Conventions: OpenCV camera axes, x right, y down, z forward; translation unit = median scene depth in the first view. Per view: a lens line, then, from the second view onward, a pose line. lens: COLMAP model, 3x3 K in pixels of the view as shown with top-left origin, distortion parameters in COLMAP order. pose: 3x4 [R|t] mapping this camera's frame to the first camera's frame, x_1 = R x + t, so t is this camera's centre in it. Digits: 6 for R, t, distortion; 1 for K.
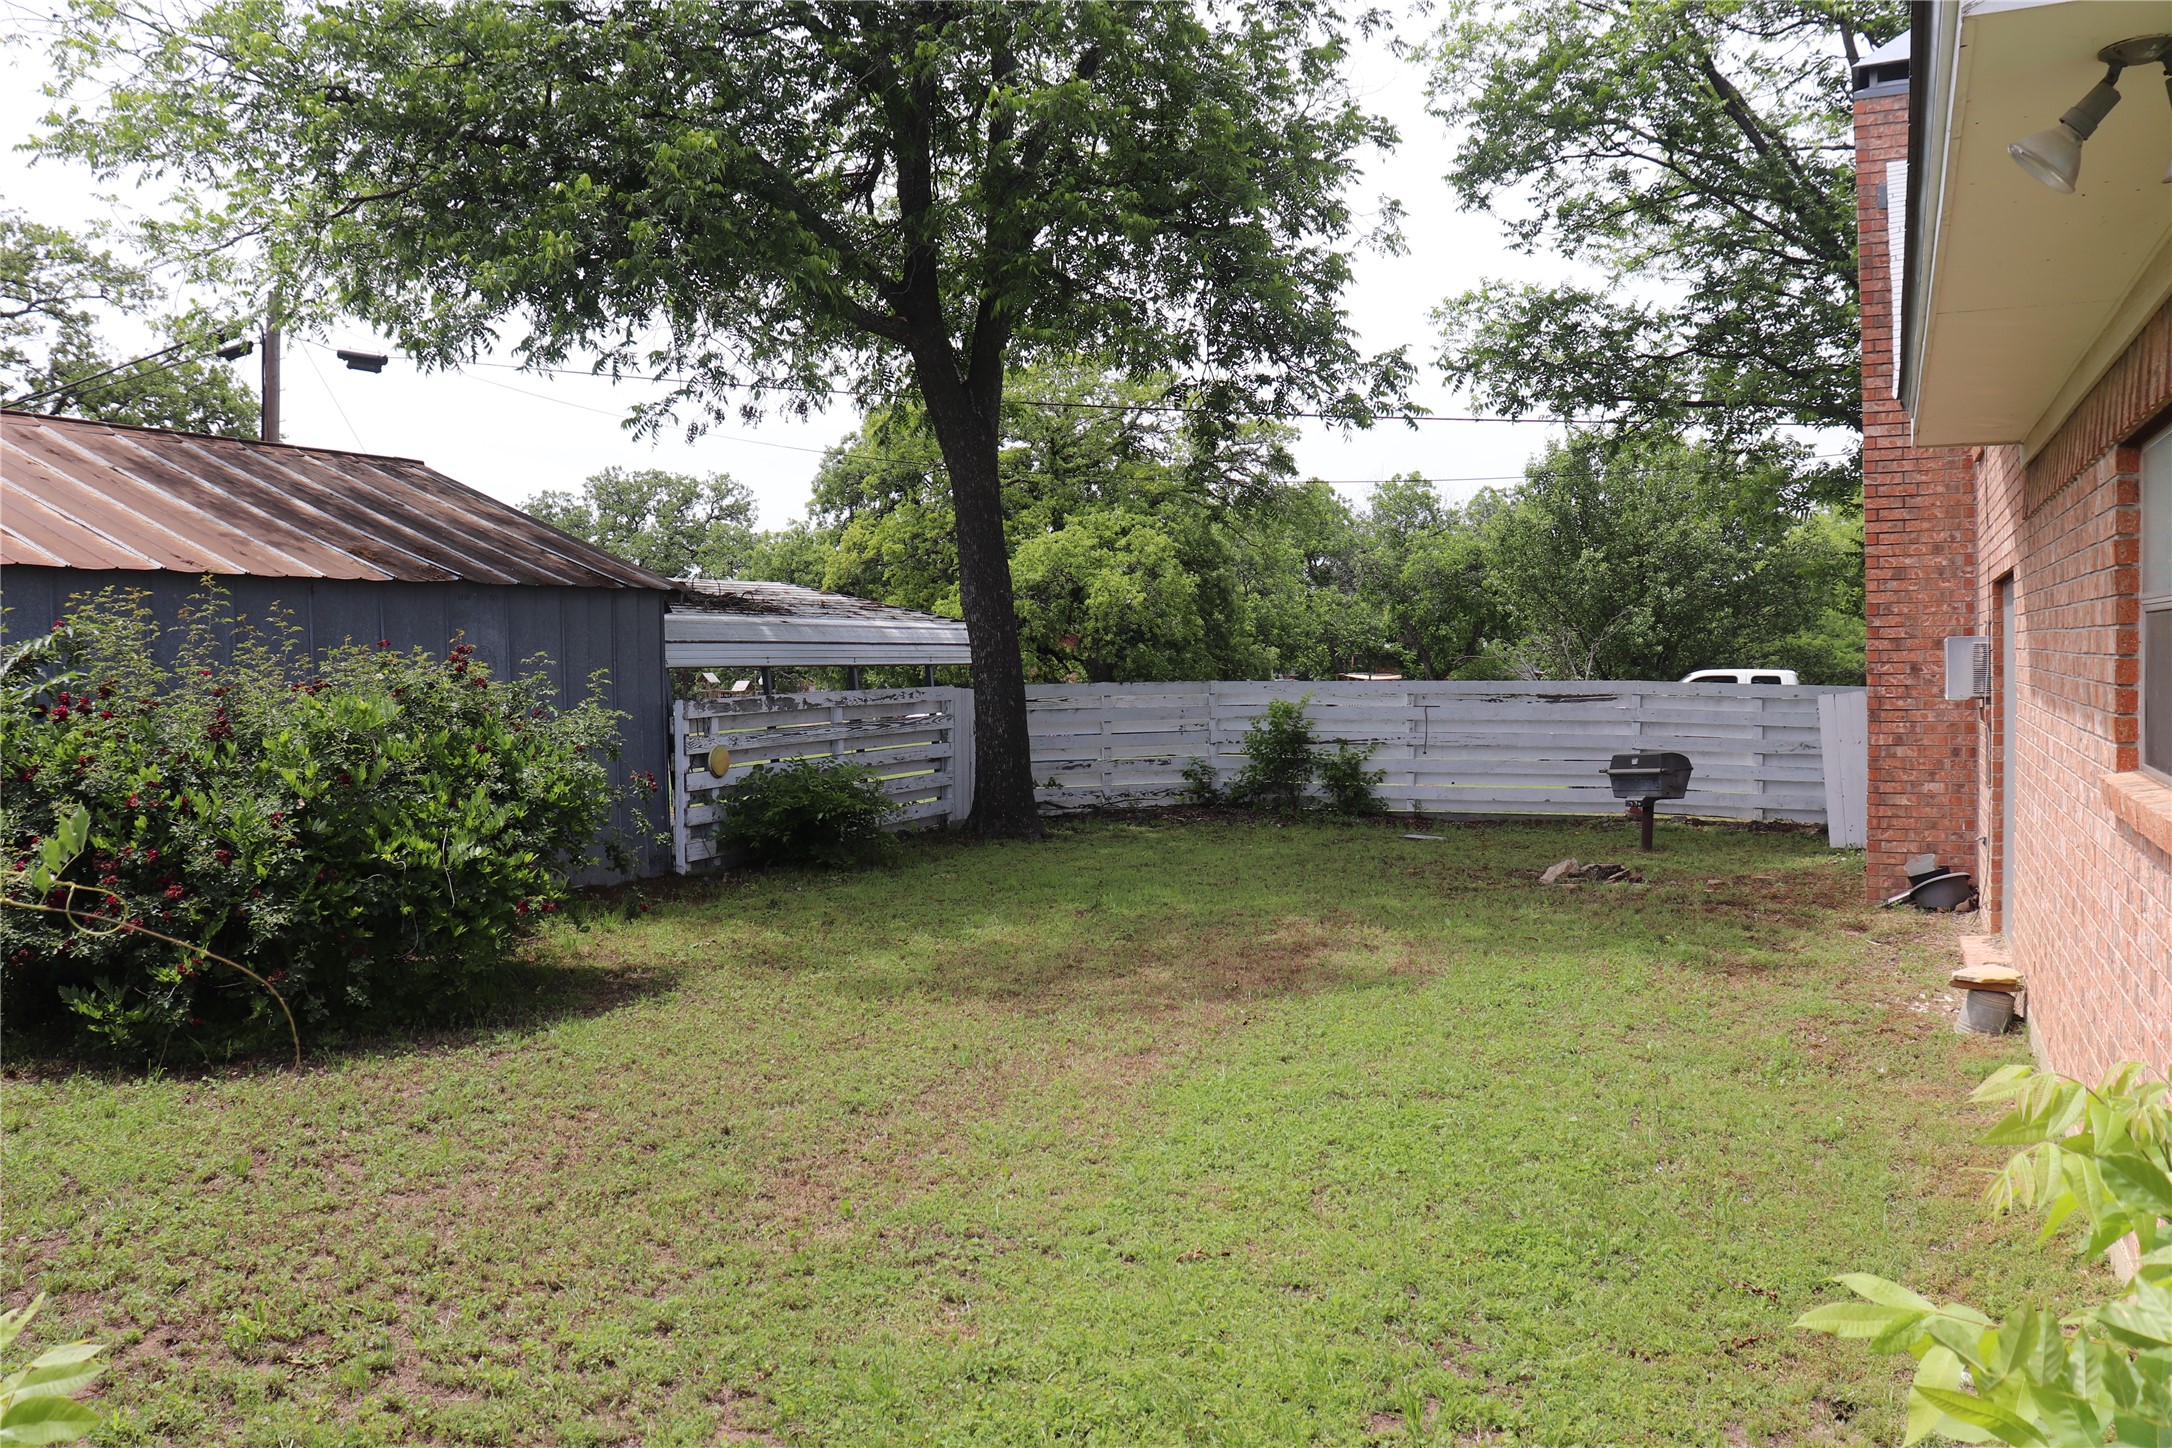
lens RADIAL K [[1795.7, 0, 1086.1], [0, 1795.7, 722.2], [0, 0, 1]] dist [-0.158416, 0.097367]
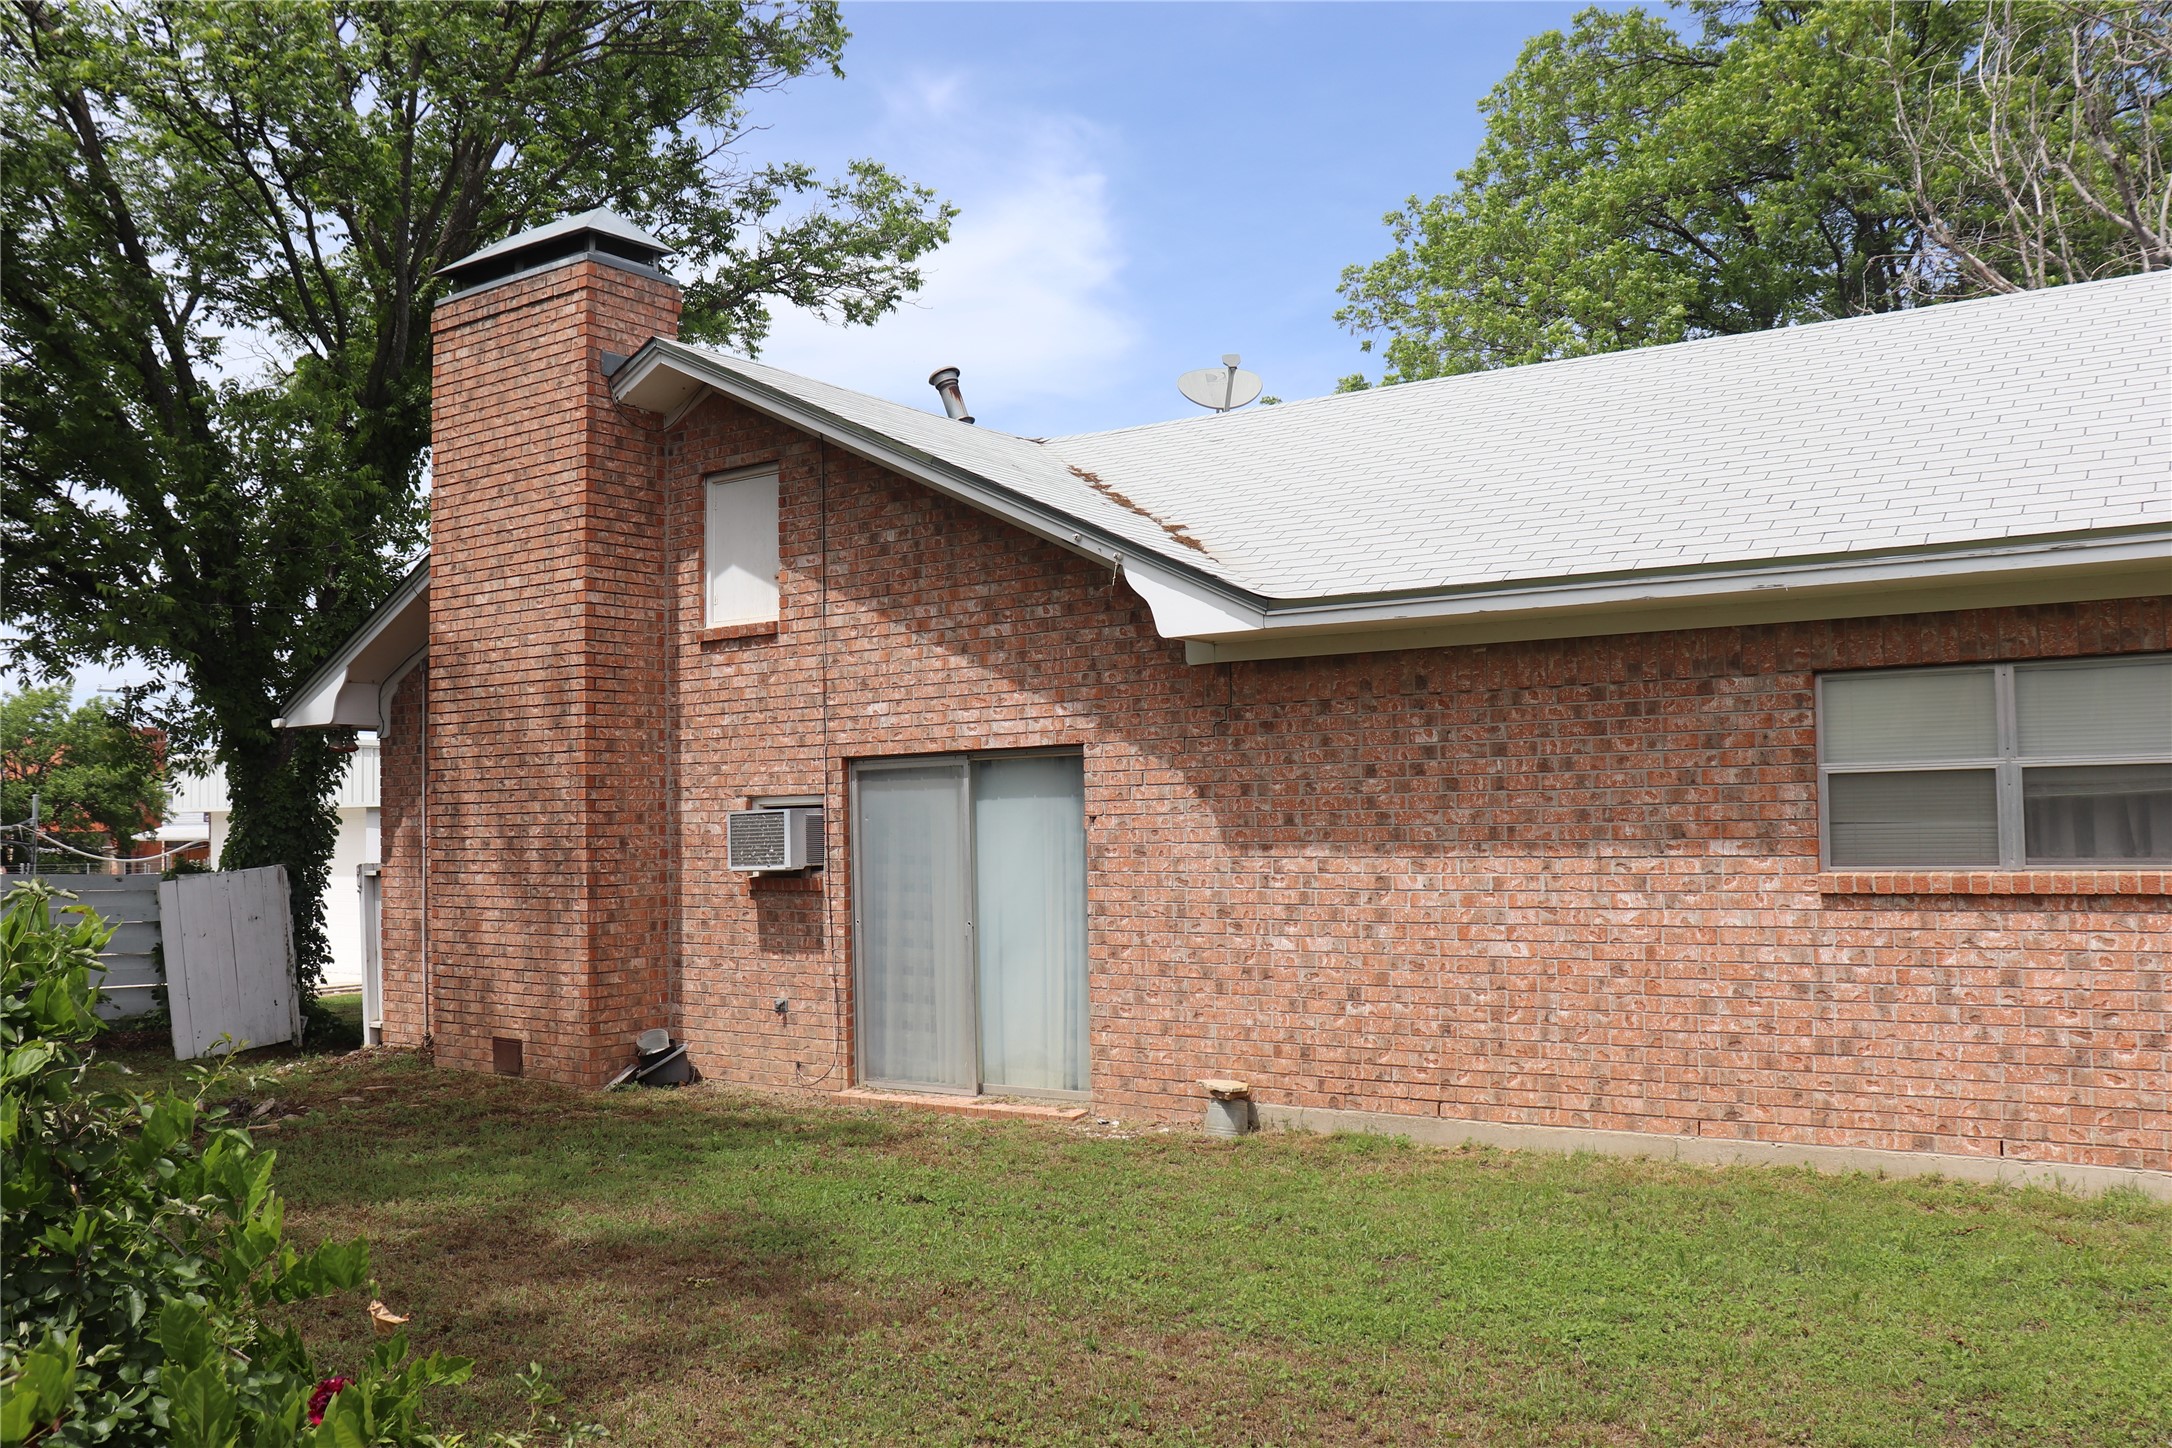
lens RADIAL K [[1795.7, 0, 1085.9], [0, 1795.7, 726.7], [0, 0, 1]] dist [-0.158416, 0.097367]
pose [[0.141092, 0.062469, 0.988024, -0.481357], [0.043076, 0.996675, -0.069168, -0.015507], [-0.989059, 0.052319, 0.137932, 0.599161]]
